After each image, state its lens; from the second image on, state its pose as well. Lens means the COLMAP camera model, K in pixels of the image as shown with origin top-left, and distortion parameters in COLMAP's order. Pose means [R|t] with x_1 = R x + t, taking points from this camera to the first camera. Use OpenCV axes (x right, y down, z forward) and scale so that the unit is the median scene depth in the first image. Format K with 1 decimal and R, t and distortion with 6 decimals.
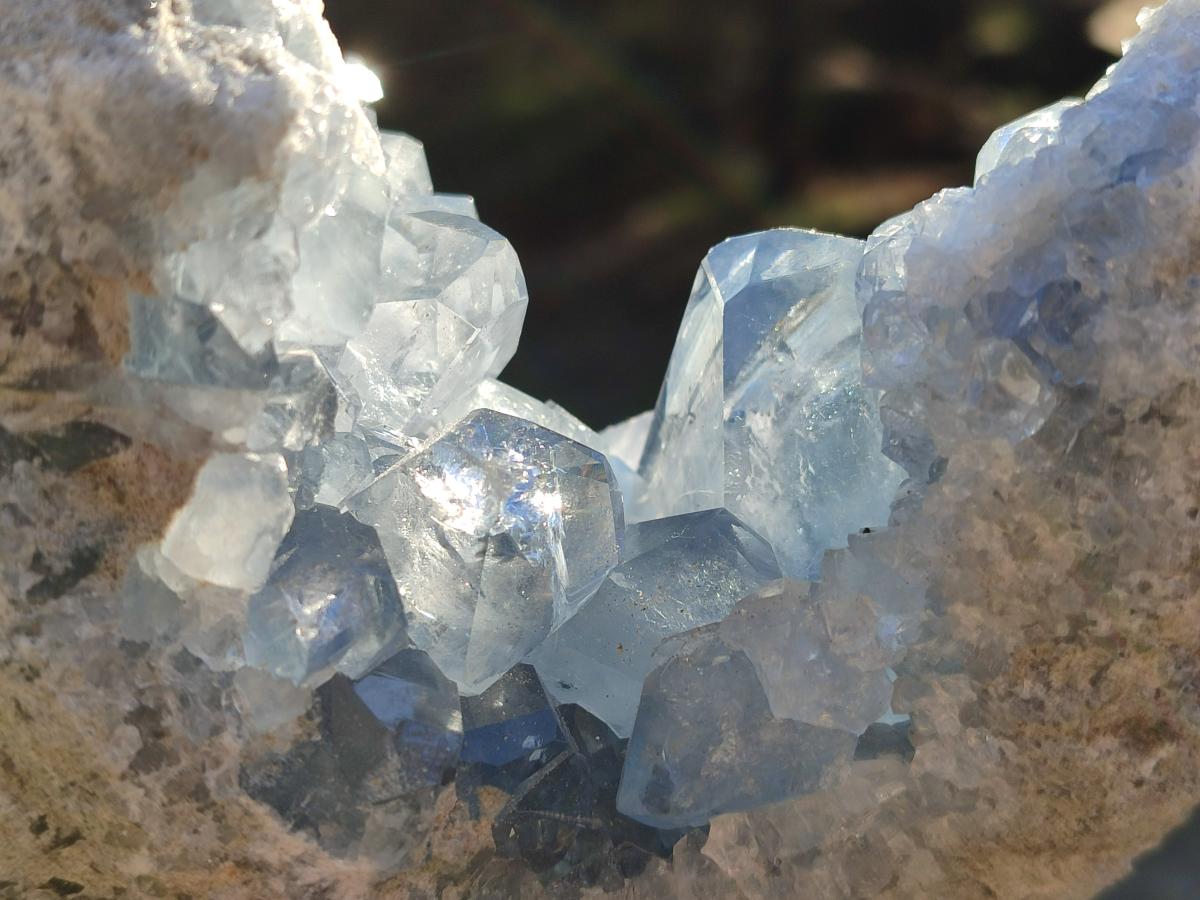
lens RADIAL K [[1829.6, 0, 600.0], [0, 1829.6, 450.0], [0, 0, 1]] dist [0.180838, -1.293612]
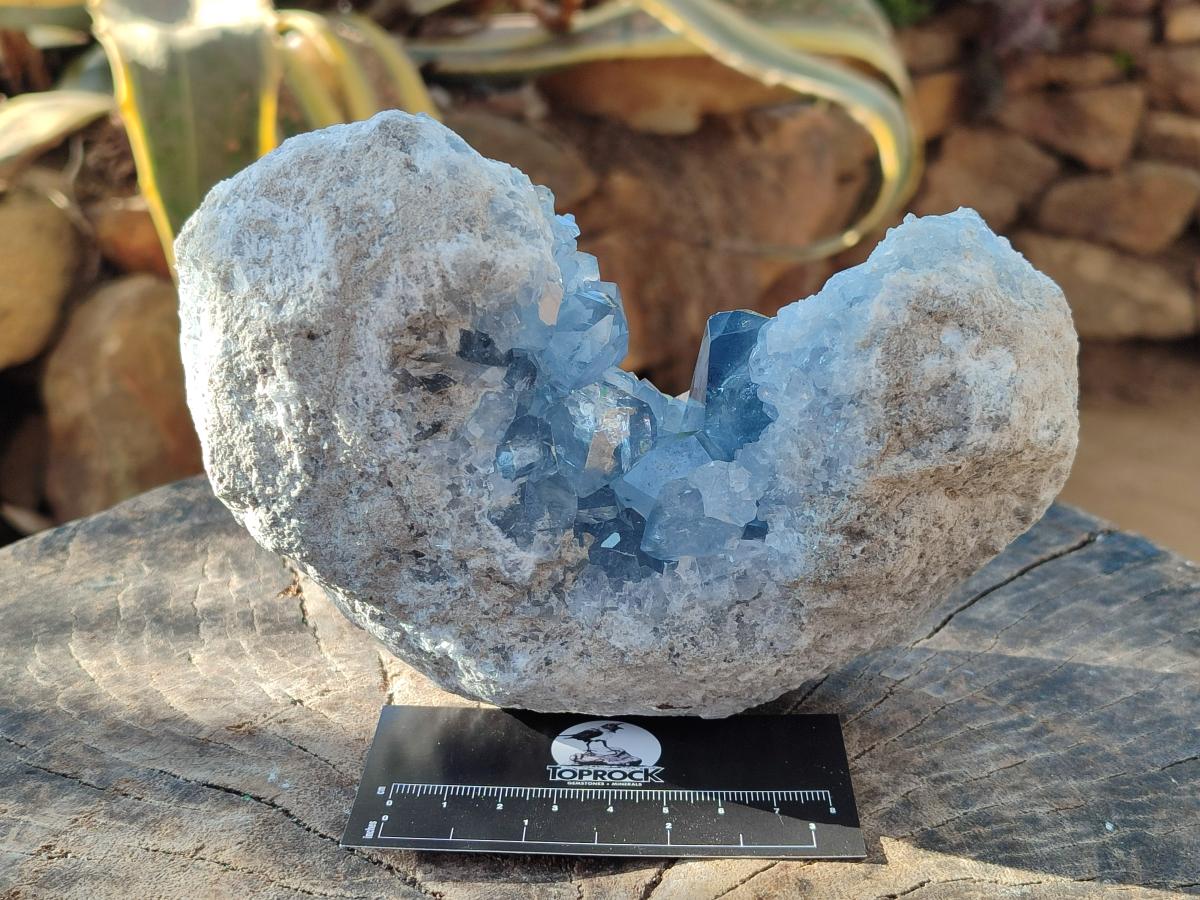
lens RADIAL K [[1829.6, 0, 600.0], [0, 1829.6, 450.0], [0, 0, 1]] dist [0.180838, -1.293612]
pose [[0.979035, 0.080617, -0.187058, 0.434667], [-0.076738, 0.996661, 0.027899, 0.002286], [0.188683, -0.012960, 0.981953, -1.503592]]
